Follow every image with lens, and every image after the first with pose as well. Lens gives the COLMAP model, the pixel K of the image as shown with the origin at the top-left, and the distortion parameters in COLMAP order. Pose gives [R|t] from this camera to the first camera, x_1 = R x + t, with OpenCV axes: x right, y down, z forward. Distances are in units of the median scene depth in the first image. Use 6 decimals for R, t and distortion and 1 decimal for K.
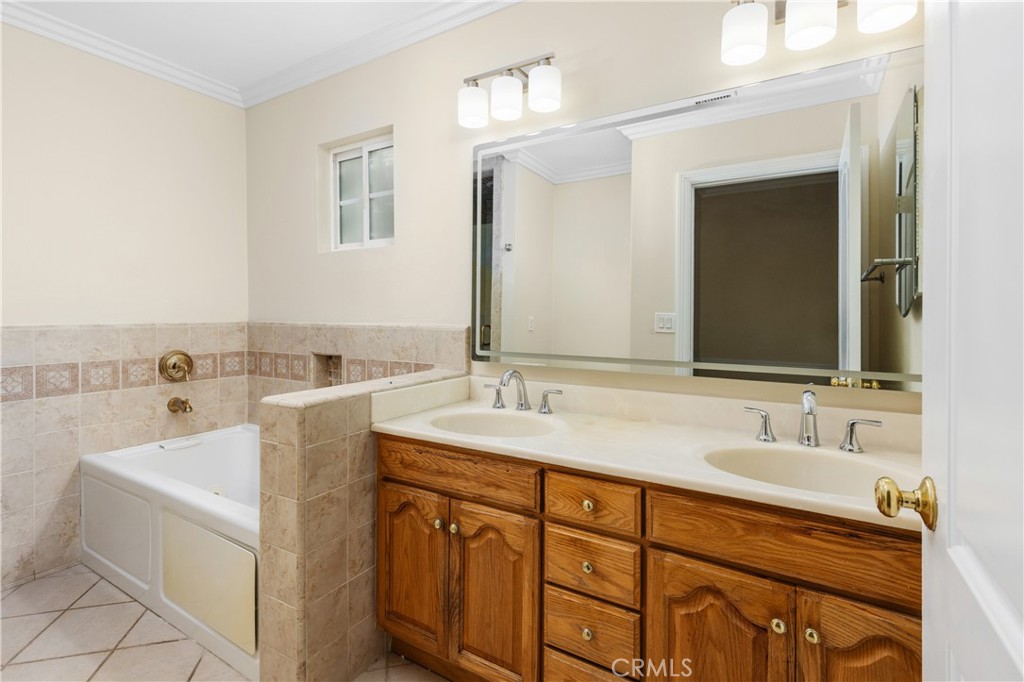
lens RADIAL K [[466.6, 0, 519.7], [0, 466.6, 314.0], [0, 0, 1]] dist [0.010915, -0.001840]
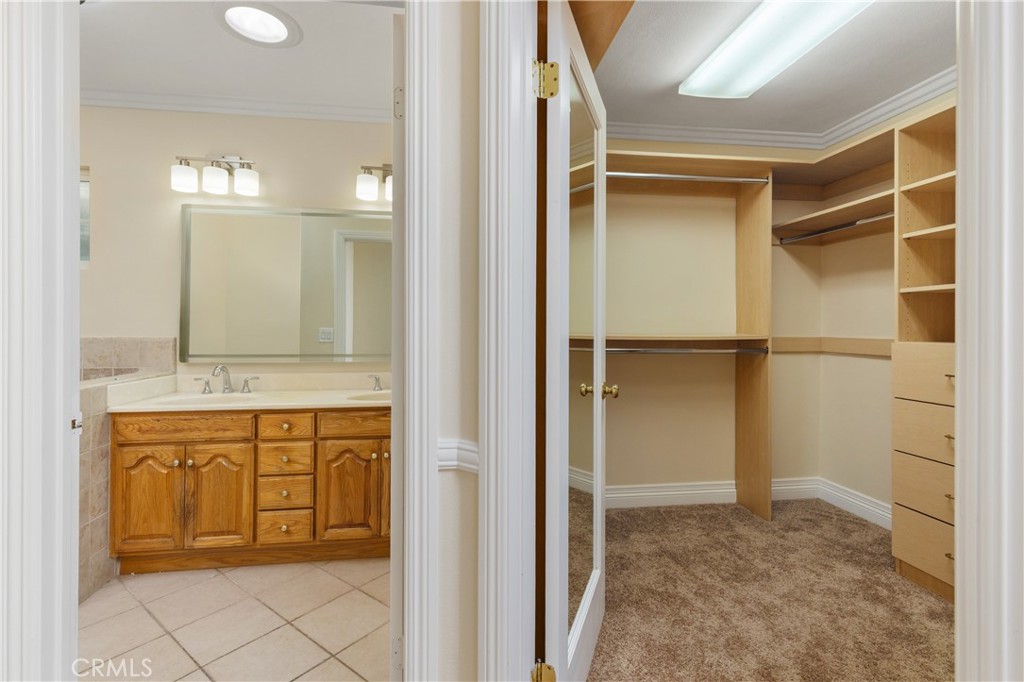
lens RADIAL K [[466.6, 0, 506.8], [0, 466.6, 327.1], [0, 0, 1]] dist [0.010915, -0.001840]
pose [[0.783806, -0.000112, 0.621006, -0.291426], [0.002117, 0.999995, -0.002491, 0.004568], [-0.621002, 0.003267, 0.783802, -0.933514]]
